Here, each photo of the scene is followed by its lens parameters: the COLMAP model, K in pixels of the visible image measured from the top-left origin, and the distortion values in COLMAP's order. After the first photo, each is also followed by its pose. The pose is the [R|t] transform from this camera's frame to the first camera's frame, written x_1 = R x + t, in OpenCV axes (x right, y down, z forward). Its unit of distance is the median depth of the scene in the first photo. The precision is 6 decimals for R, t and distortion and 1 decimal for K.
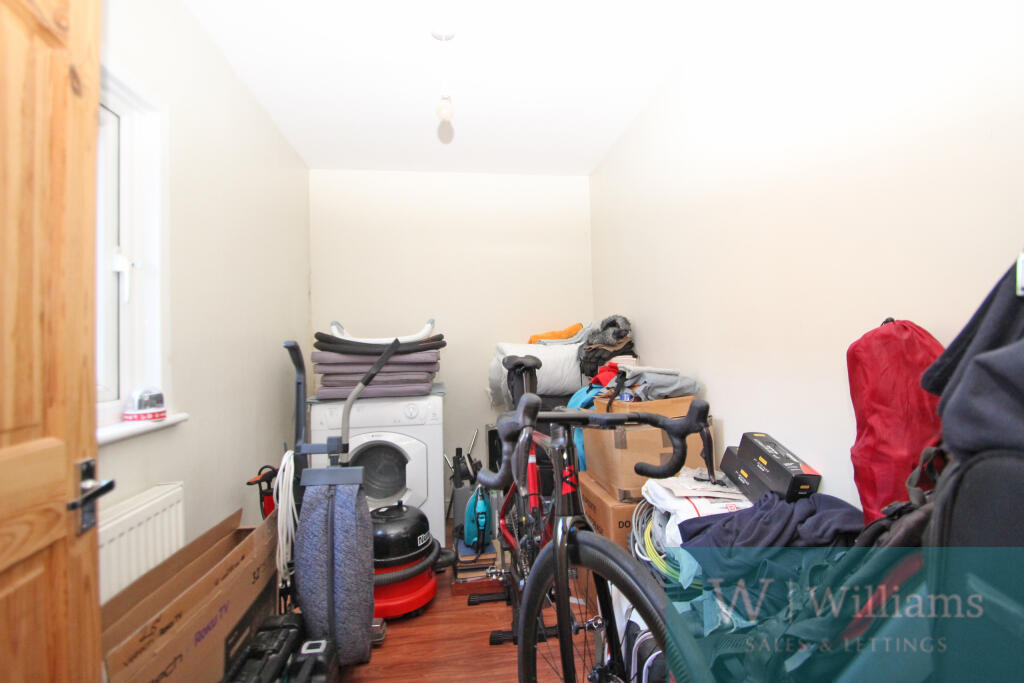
lens RADIAL K [[486.0, 0, 514.6], [0, 486.0, 339.3], [0, 0, 1]] dist [-0.014478, -0.001551]
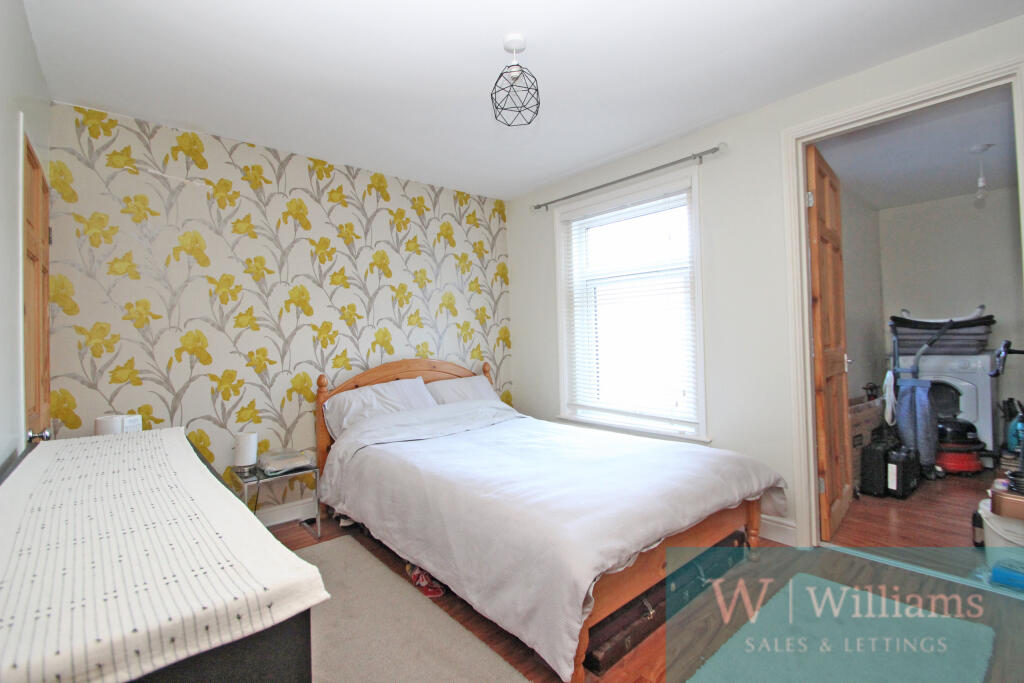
lens RADIAL K [[486.0, 0, 517.5], [0, 486.0, 330.6], [0, 0, 1]] dist [-0.014478, -0.001551]
pose [[0.558296, -0.000744, -0.829642, 0.291687], [0.019578, 0.999733, 0.012278, -0.011197], [0.829411, -0.023097, 0.558161, -1.160283]]
